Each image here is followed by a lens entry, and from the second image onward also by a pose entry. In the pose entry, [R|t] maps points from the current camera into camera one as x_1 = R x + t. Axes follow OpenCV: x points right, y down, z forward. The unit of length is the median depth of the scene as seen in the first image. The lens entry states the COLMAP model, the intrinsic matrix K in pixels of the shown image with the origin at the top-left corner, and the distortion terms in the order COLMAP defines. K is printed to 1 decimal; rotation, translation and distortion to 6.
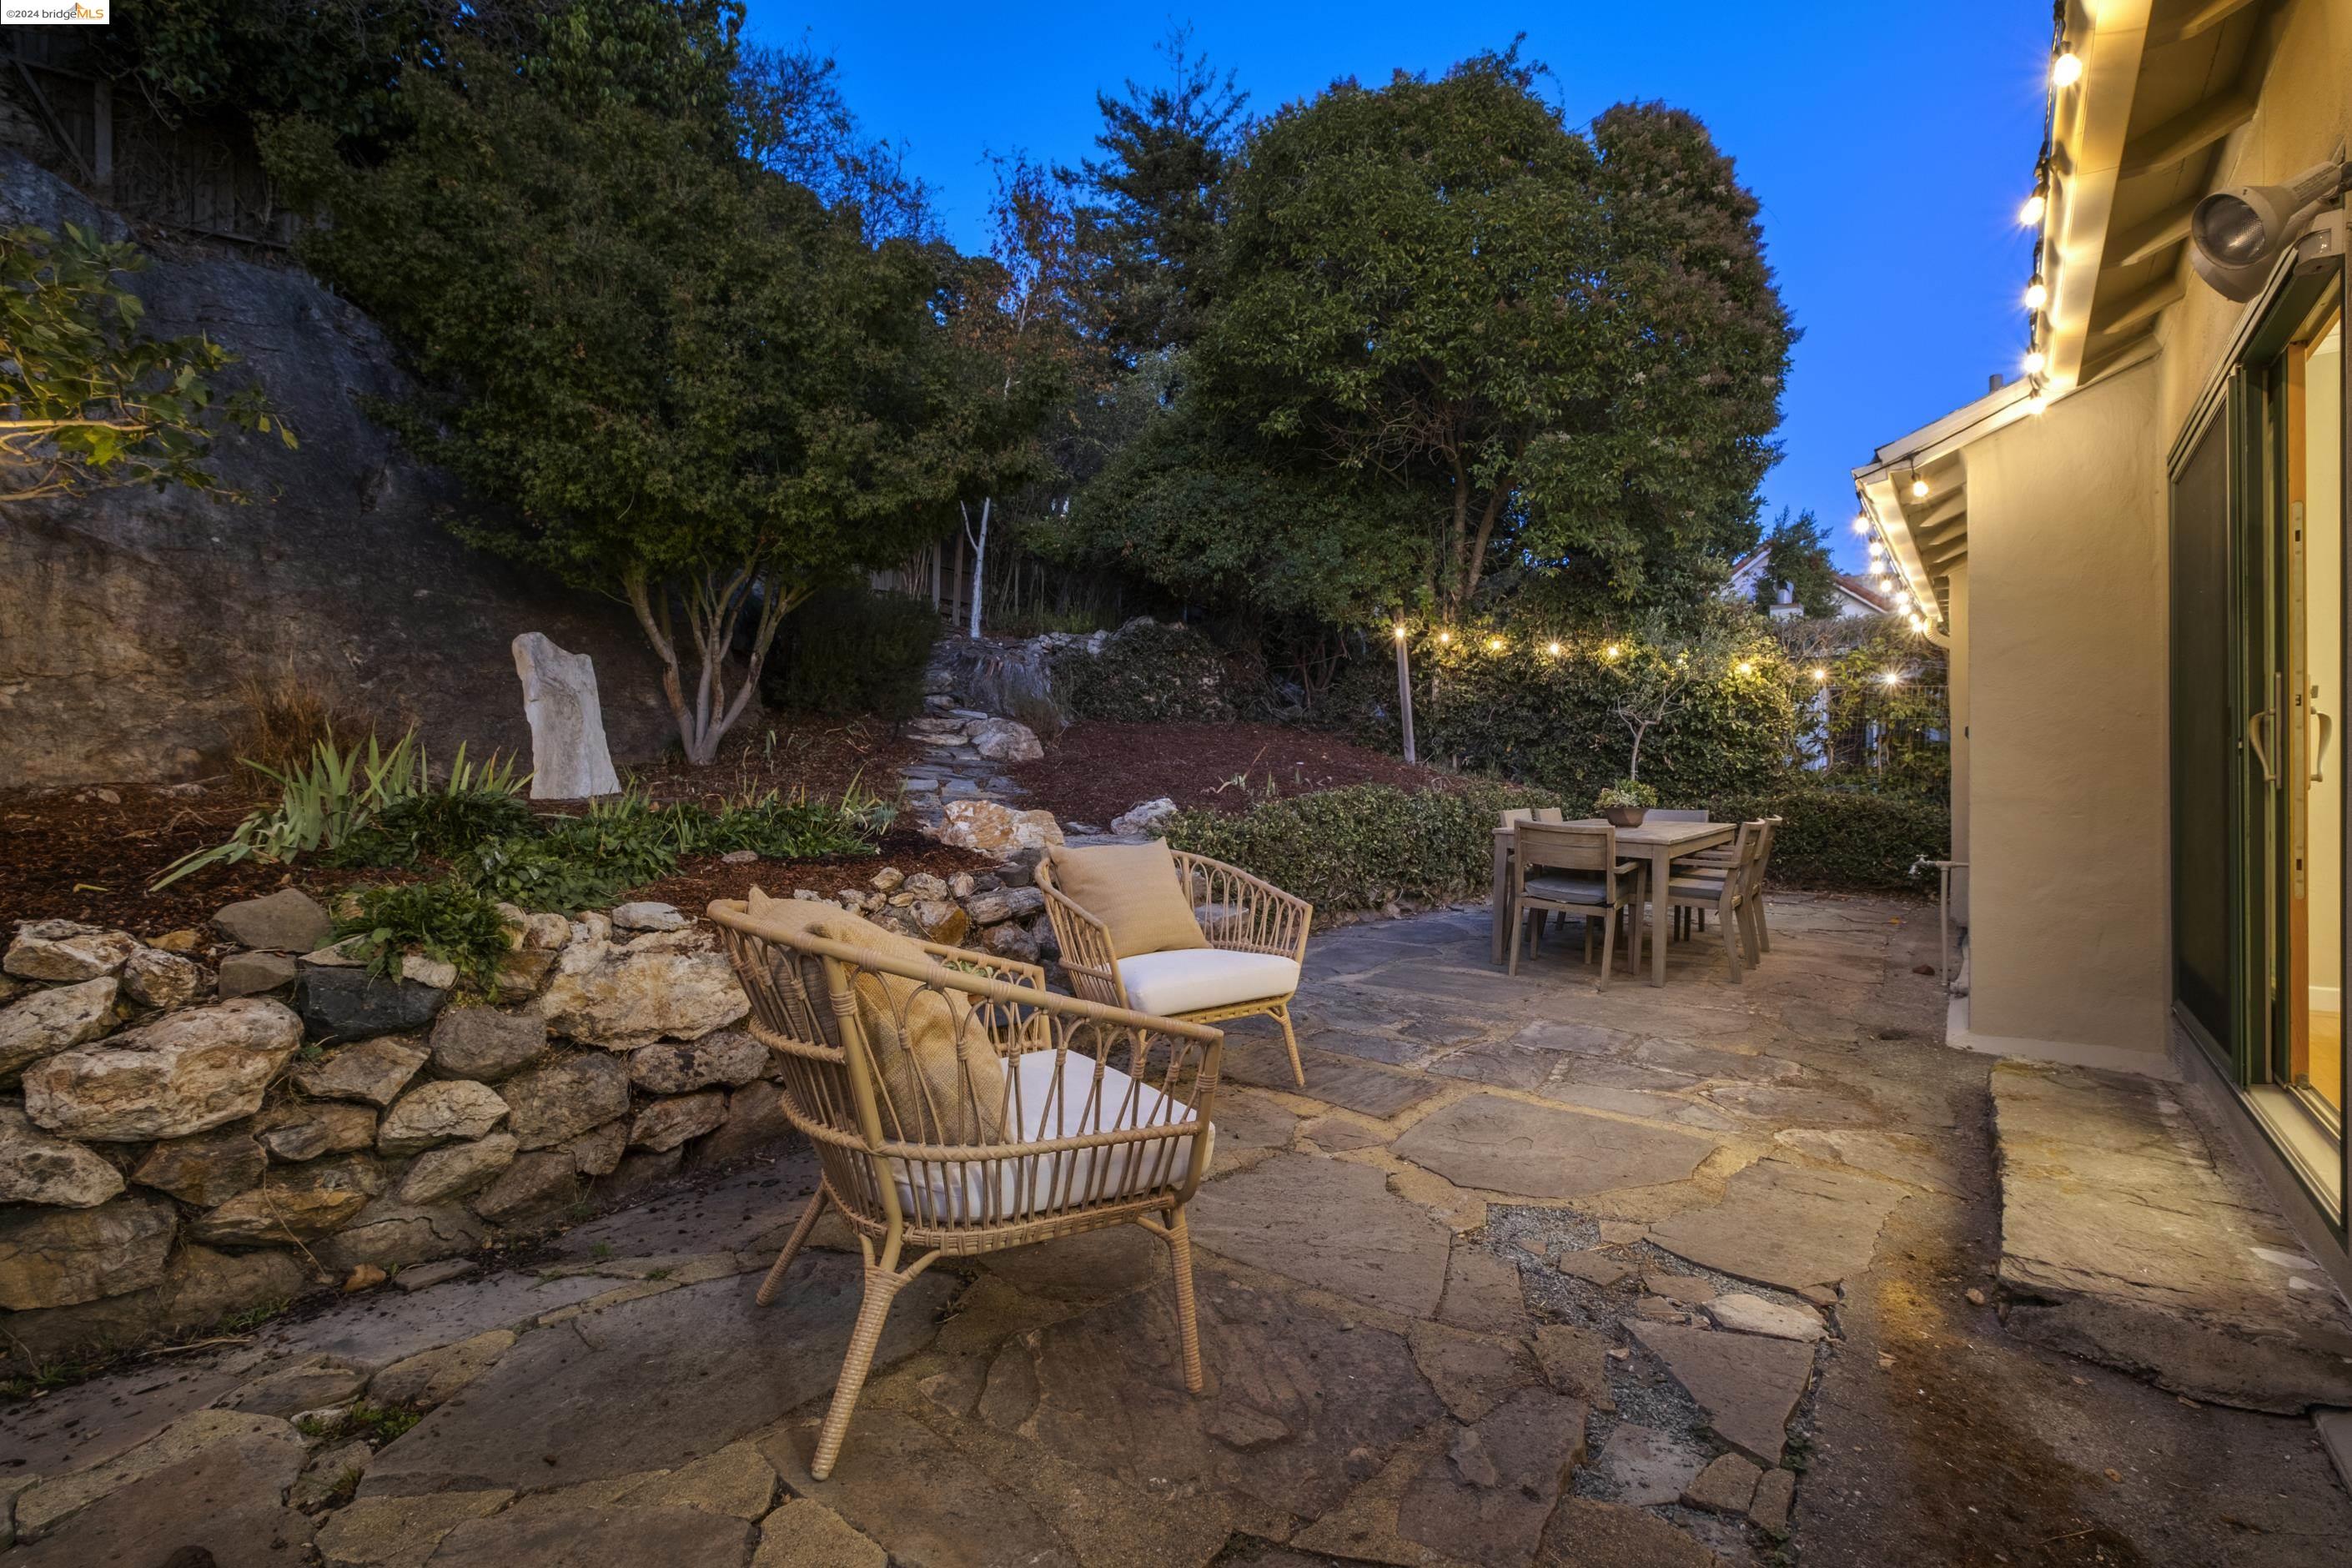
lens RADIAL K [[1094.8, 0, 1163.8], [0, 1094.8, 780.9], [0, 0, 1]] dist [-0.002177, -0.000567]
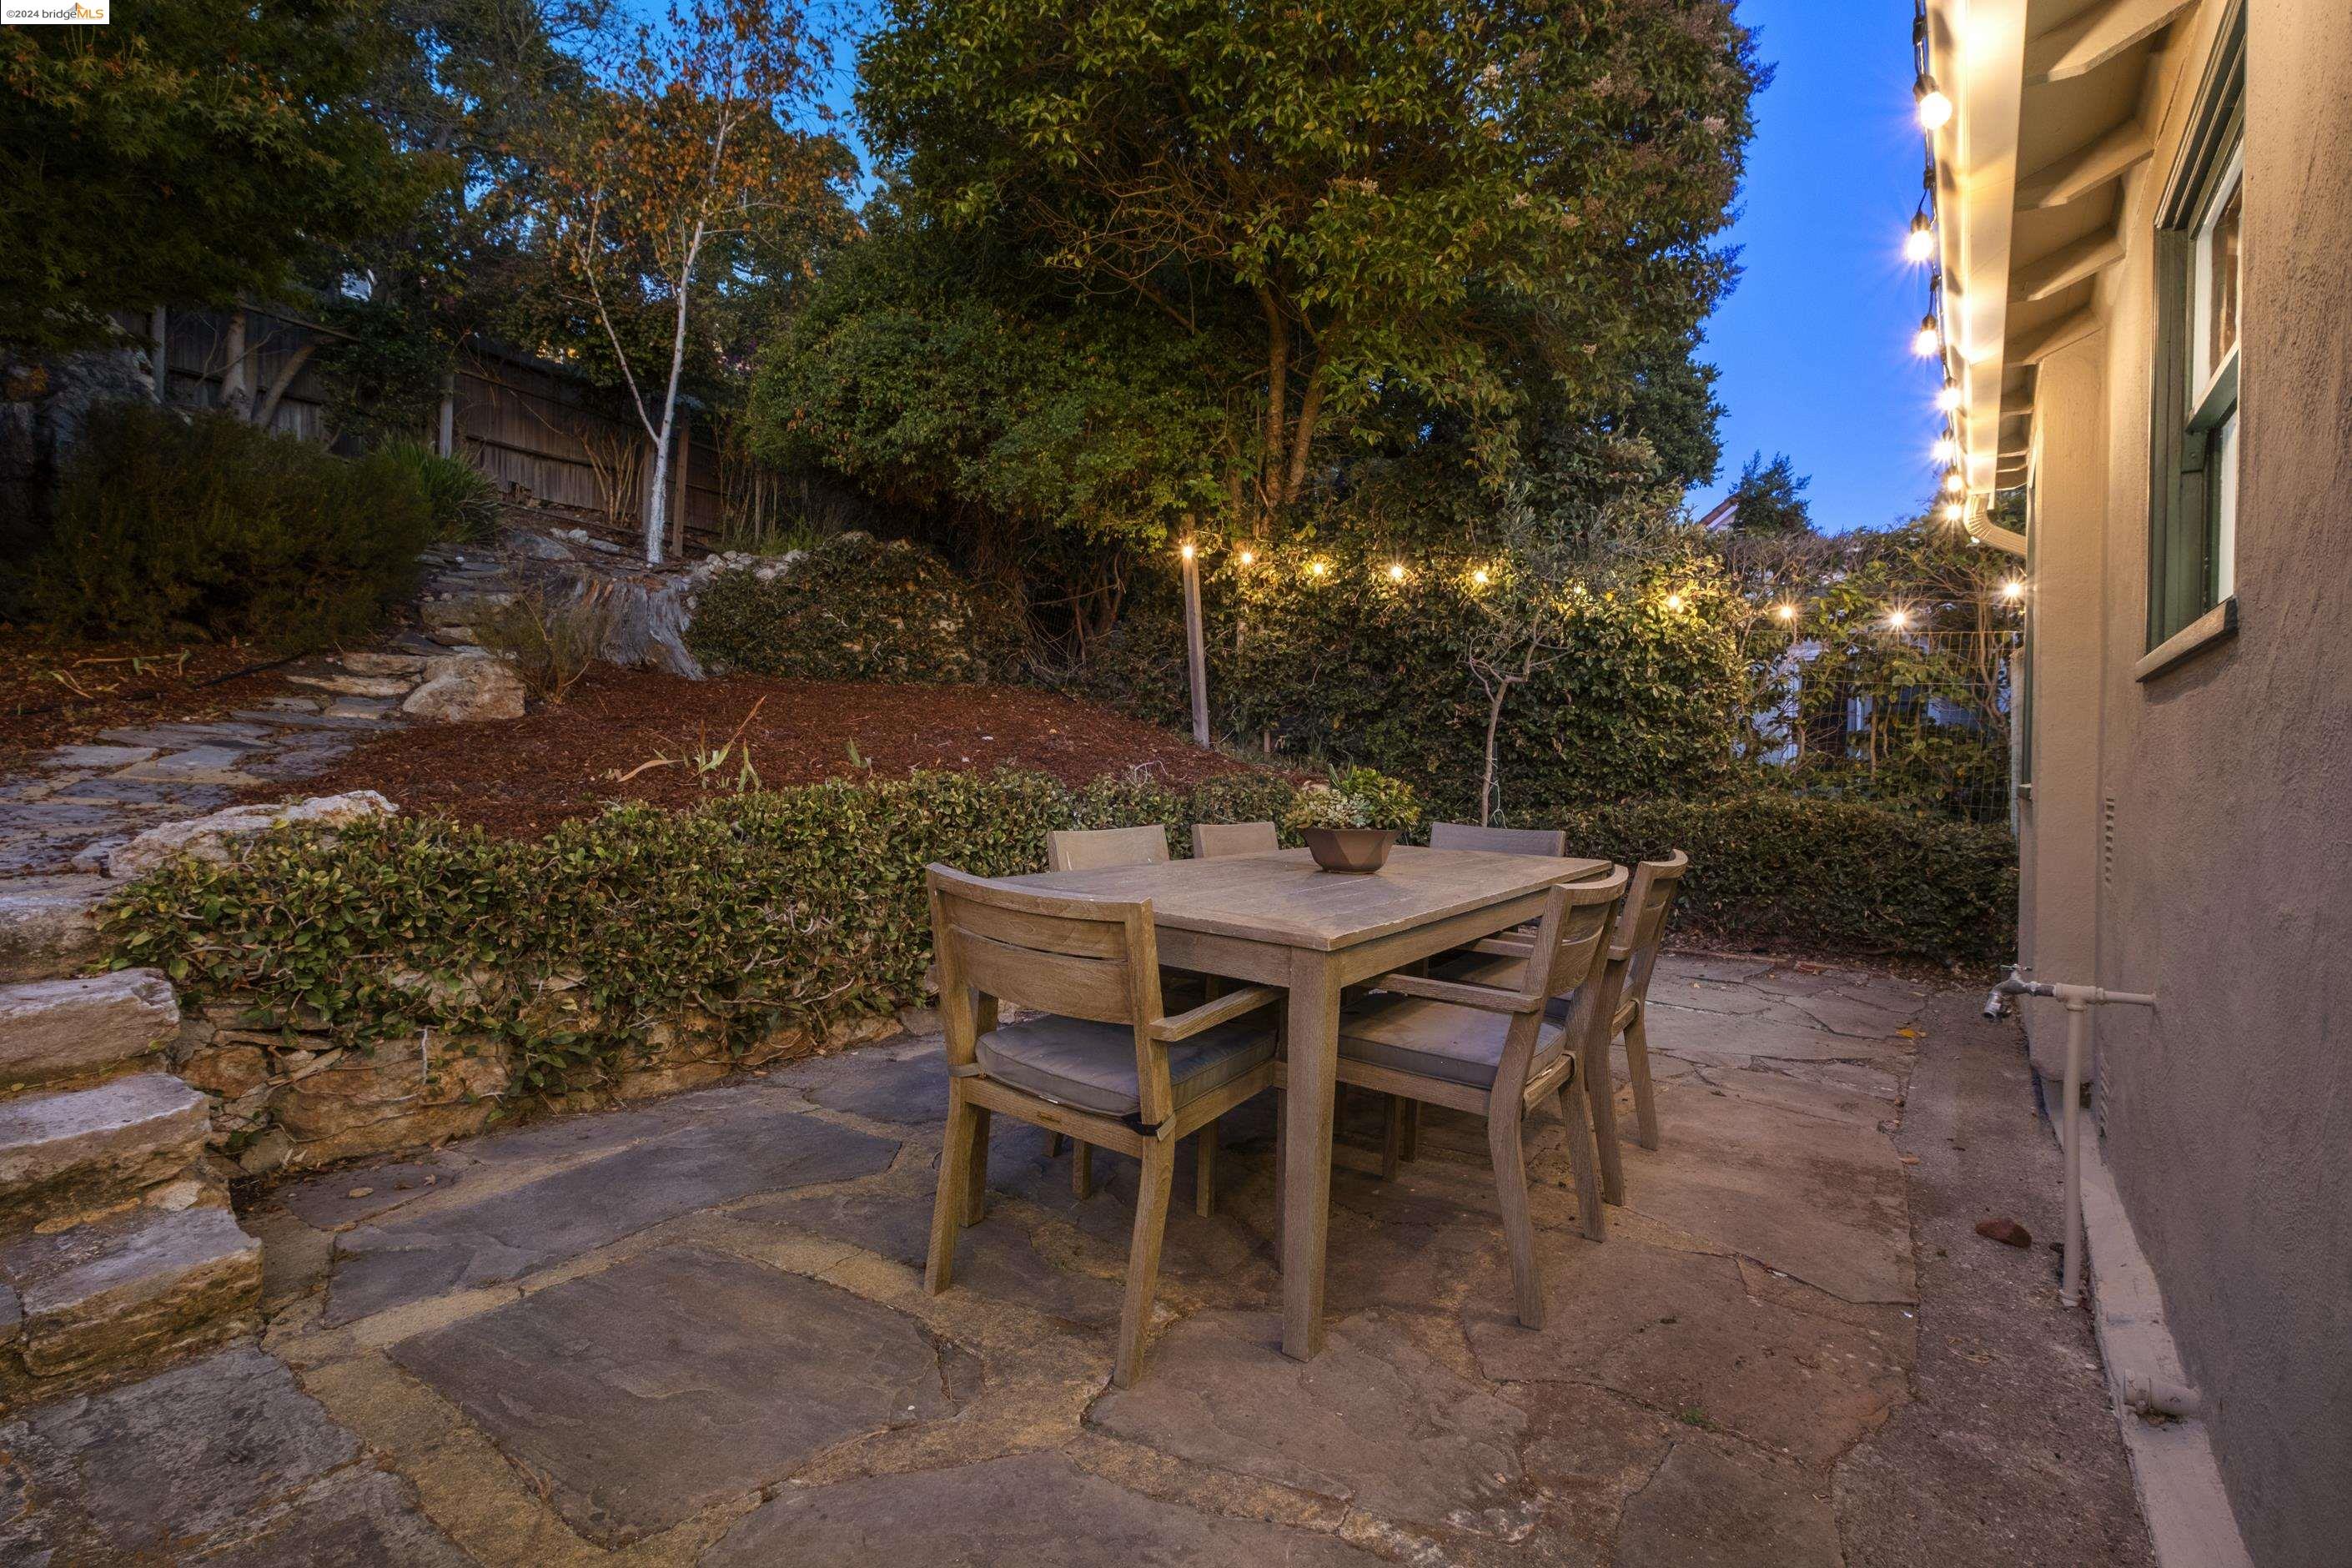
lens RADIAL K [[1116.1, 0, 1184.0], [0, 1116.1, 778.0], [0, 0, 1]] dist [-0.006089, 0.002137]
pose [[0.999048, 0.017656, 0.039888, 0.201649], [-0.017888, 0.999825, 0.005482, 0.001548], [-0.039784, -0.006190, 0.999189, 0.327807]]
